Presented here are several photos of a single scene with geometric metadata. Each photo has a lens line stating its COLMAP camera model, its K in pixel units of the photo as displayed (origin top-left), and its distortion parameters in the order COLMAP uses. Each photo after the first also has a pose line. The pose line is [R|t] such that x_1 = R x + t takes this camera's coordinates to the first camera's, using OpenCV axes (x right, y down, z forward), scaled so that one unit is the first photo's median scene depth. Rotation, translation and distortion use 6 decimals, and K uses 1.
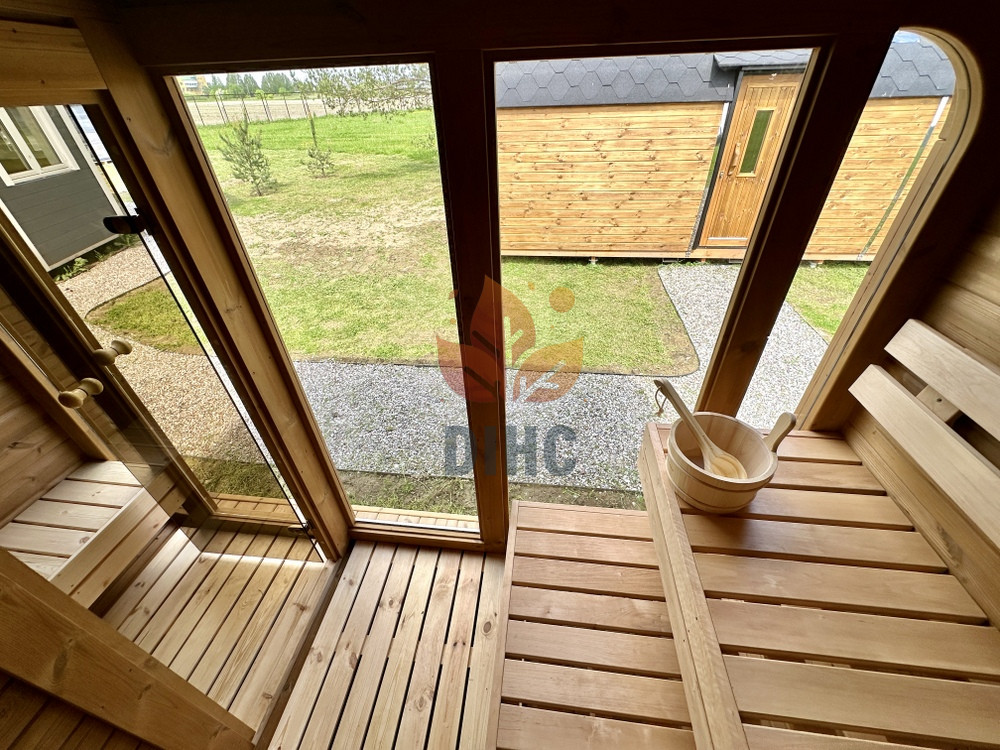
lens RADIAL K [[398.7, 0, 500.4], [0, 398.7, 373.7], [0, 0, 1]] dist [-0.002879, 0.000653]
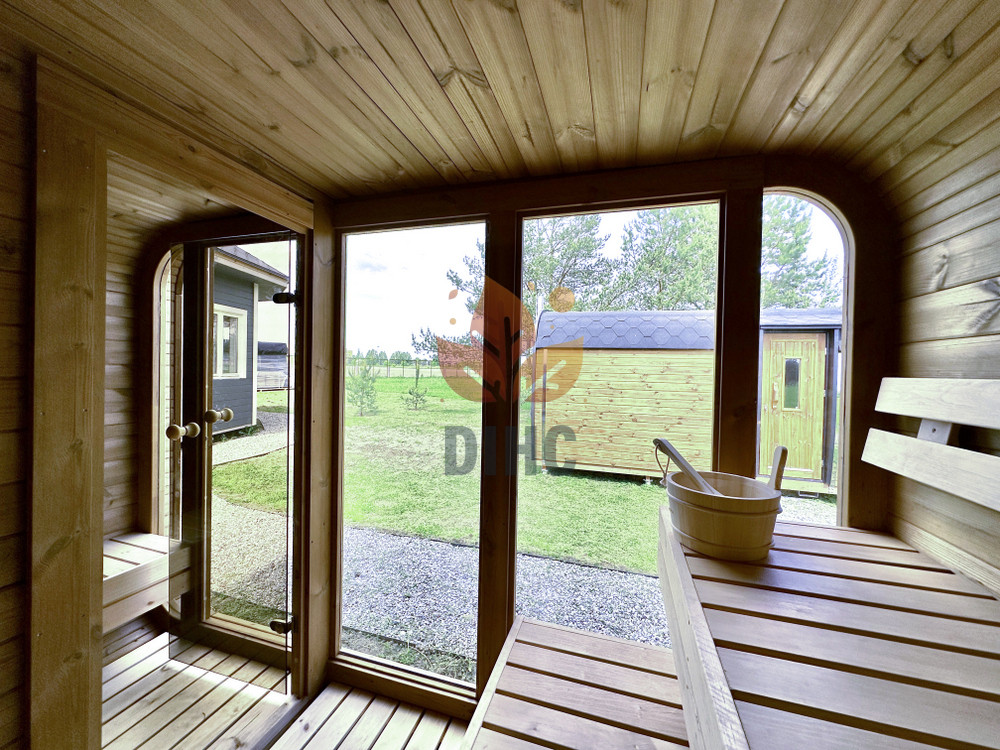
lens RADIAL K [[398.7, 0, 500.4], [0, 398.7, 373.7], [0, 0, 1]] dist [-0.002879, 0.000653]
pose [[0.982077, 0.056062, -0.179948, 0.043826], [-0.149089, 0.815173, -0.559702, 0.136900], [0.115311, 0.576498, 0.808921, -0.001420]]
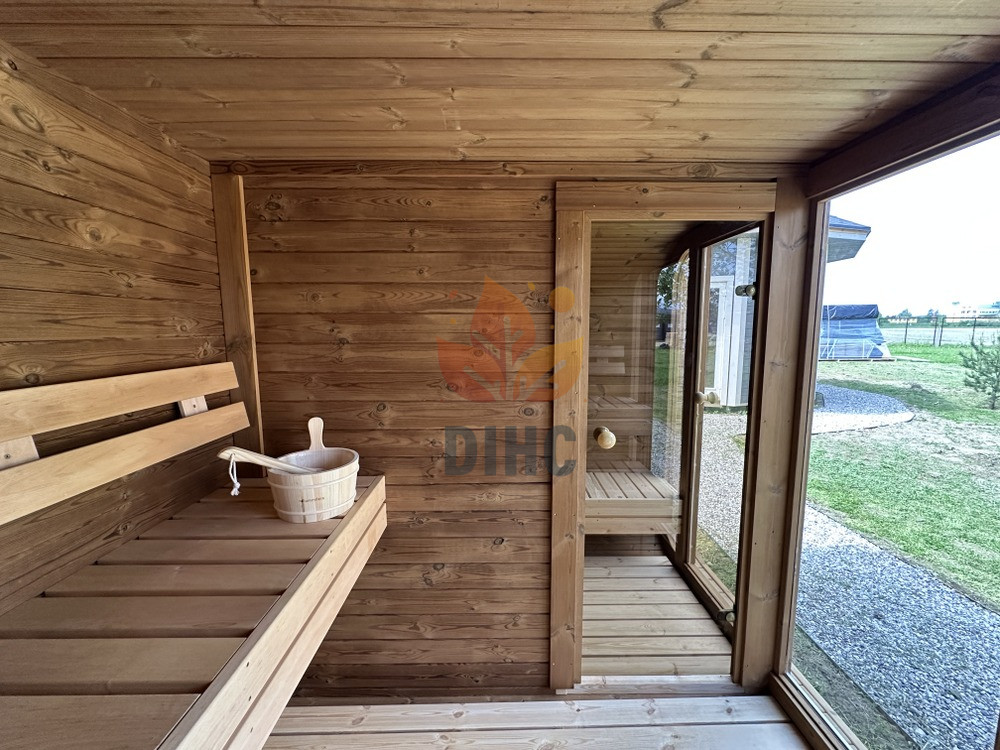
lens RADIAL K [[399.0, 0, 500.5], [0, 399.0, 372.6], [0, 0, 1]] dist [-0.002318, 0.000450]
pose [[0.127174, 0.143254, -0.981481, 0.111345], [-0.581554, 0.812359, 0.043215, 0.079288], [0.803506, 0.565289, 0.186621, 0.027989]]
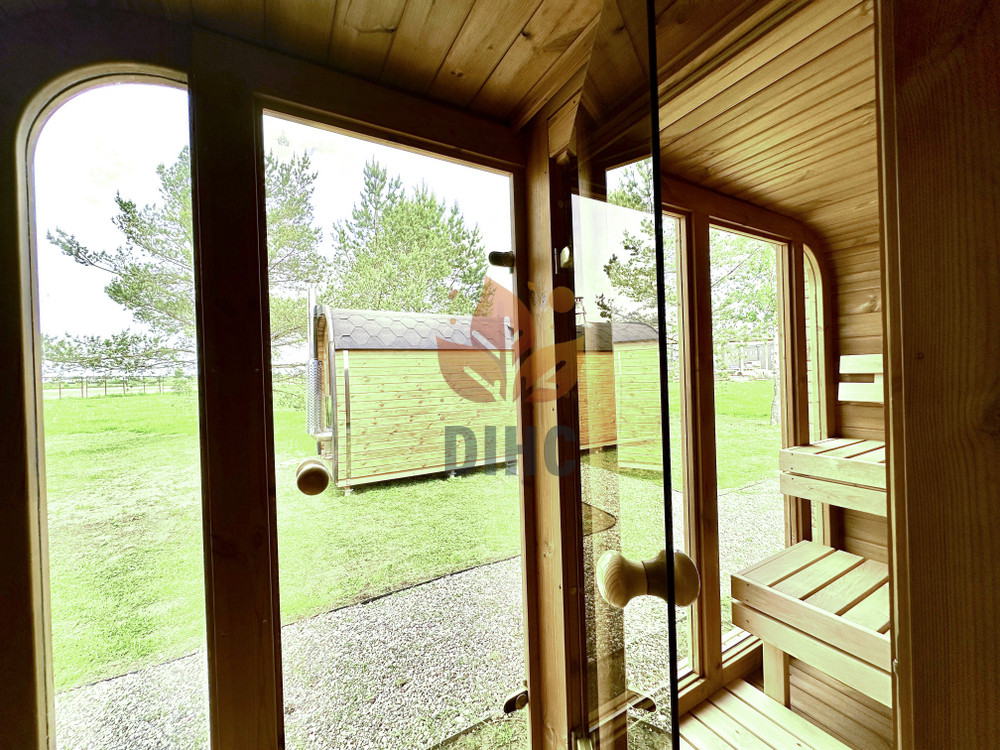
lens RADIAL K [[398.7, 0, 500.4], [0, 398.7, 373.7], [0, 0, 1]] dist [-0.002879, 0.000653]
pose [[0.804114, 0.004445, 0.594459, -0.364464], [0.351681, 0.802666, -0.481713, 0.069637], [-0.479293, 0.596412, 0.643872, 0.126075]]
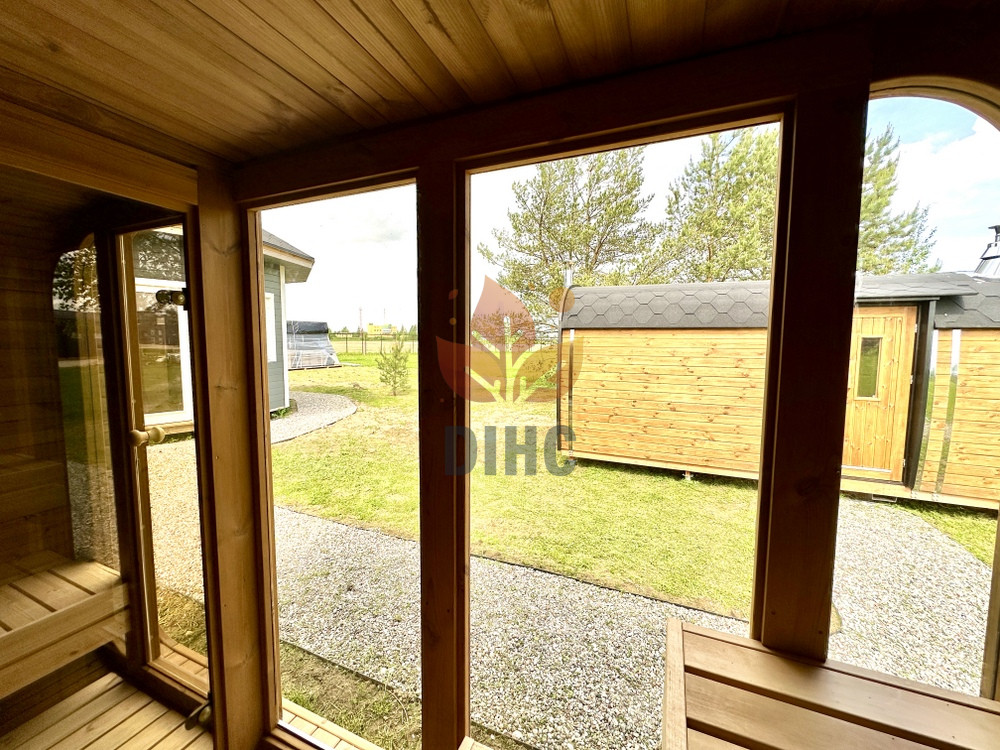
lens RADIAL K [[398.7, 0, 500.4], [0, 398.7, 373.7], [0, 0, 1]] dist [-0.002879, 0.000653]
pose [[0.958921, 0.061870, -0.276844, 0.079613], [-0.195274, 0.851861, -0.486006, 0.044957], [0.205763, 0.520102, 0.828949, 0.071059]]
